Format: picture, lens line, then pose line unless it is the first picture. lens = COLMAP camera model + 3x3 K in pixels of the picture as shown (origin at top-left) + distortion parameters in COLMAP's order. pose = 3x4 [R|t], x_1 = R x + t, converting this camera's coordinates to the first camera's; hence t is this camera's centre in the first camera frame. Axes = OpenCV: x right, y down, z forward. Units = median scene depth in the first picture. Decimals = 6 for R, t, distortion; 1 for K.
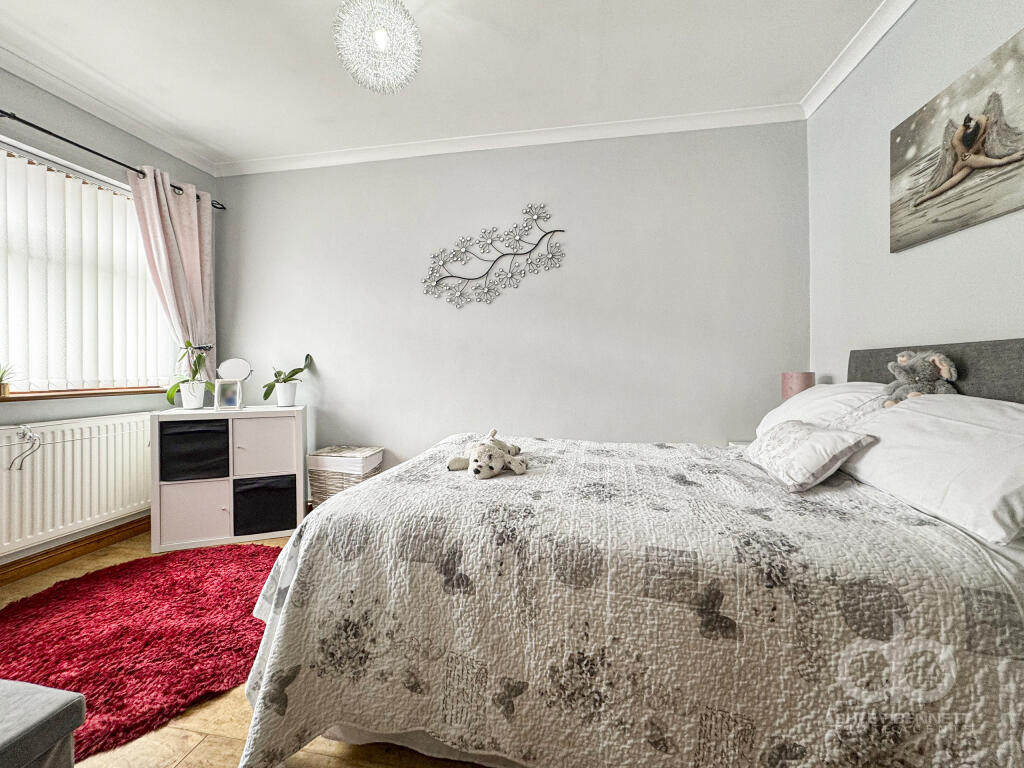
lens RADIAL K [[416.6, 0, 512.5], [0, 416.6, 388.5], [0, 0, 1]] dist [-0.041166, 0.017184]
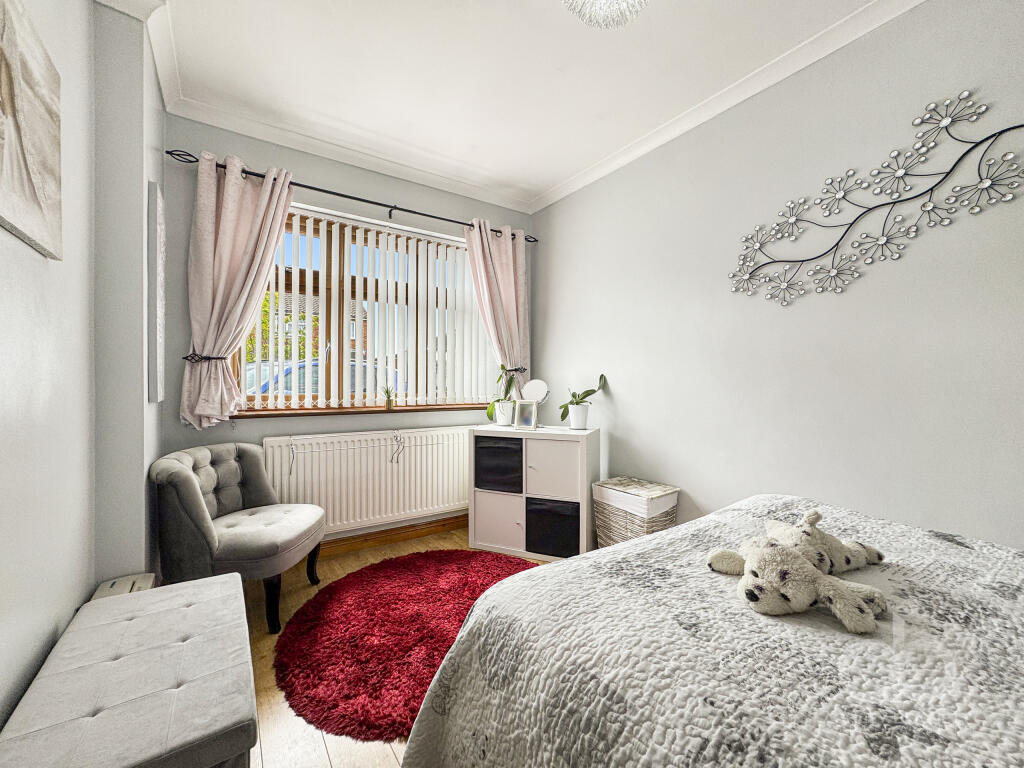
lens RADIAL K [[416.6, 0, 512.5], [0, 416.6, 388.5], [0, 0, 1]] dist [-0.041166, 0.017184]
pose [[0.702335, 0.011329, -0.711756, 0.038999], [-0.040971, 0.998859, -0.024529, -0.023533], [0.710666, 0.046389, 0.701998, 0.222897]]
